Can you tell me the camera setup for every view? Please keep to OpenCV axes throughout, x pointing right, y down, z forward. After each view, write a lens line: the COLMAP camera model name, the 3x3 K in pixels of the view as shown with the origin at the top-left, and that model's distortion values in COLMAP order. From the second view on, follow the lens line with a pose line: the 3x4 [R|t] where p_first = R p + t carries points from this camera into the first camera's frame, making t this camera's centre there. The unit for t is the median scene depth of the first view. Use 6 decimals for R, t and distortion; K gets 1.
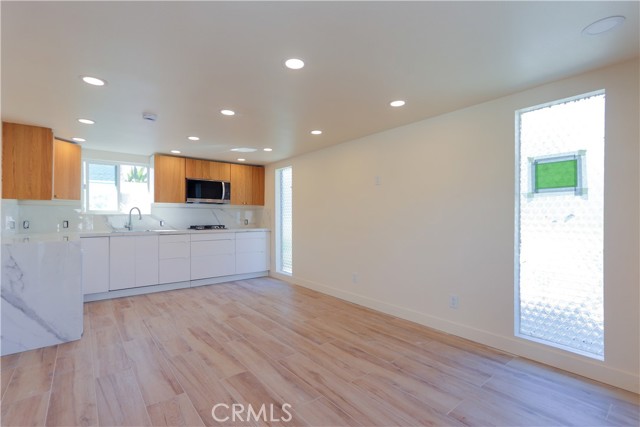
lens RADIAL K [[298.0, 0, 315.7], [0, 298.0, 214.7], [0, 0, 1]] dist [-0.000328, 0.002603]
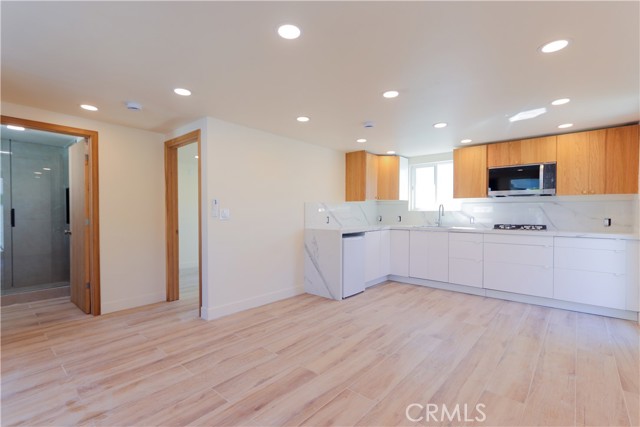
lens RADIAL K [[298.0, 0, 324.9], [0, 298.0, 215.7], [0, 0, 1]] dist [-0.000328, 0.002603]
pose [[0.178696, 0.011233, -0.983840, 0.350834], [0.002873, 0.999925, 0.011939, 0.002771], [0.983900, -0.004960, 0.178651, 0.425261]]
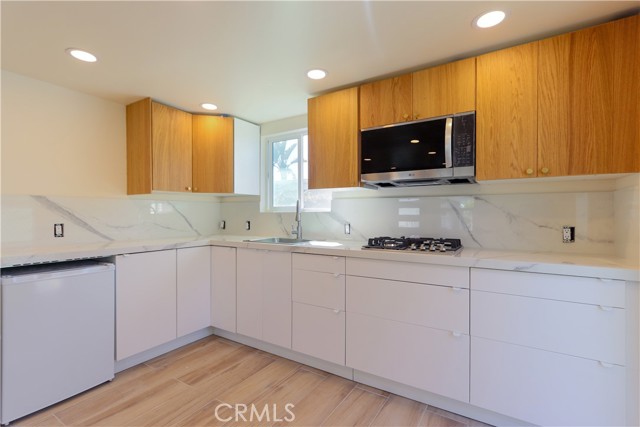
lens RADIAL K [[298.0, 0, 320.8], [0, 298.0, 215.8], [0, 0, 1]] dist [-0.000328, 0.002603]
pose [[0.324100, 0.002131, -0.946020, -0.033471], [0.002990, 0.999990, 0.003276, 0.004980], [0.946018, -0.003890, 0.324091, 0.873143]]
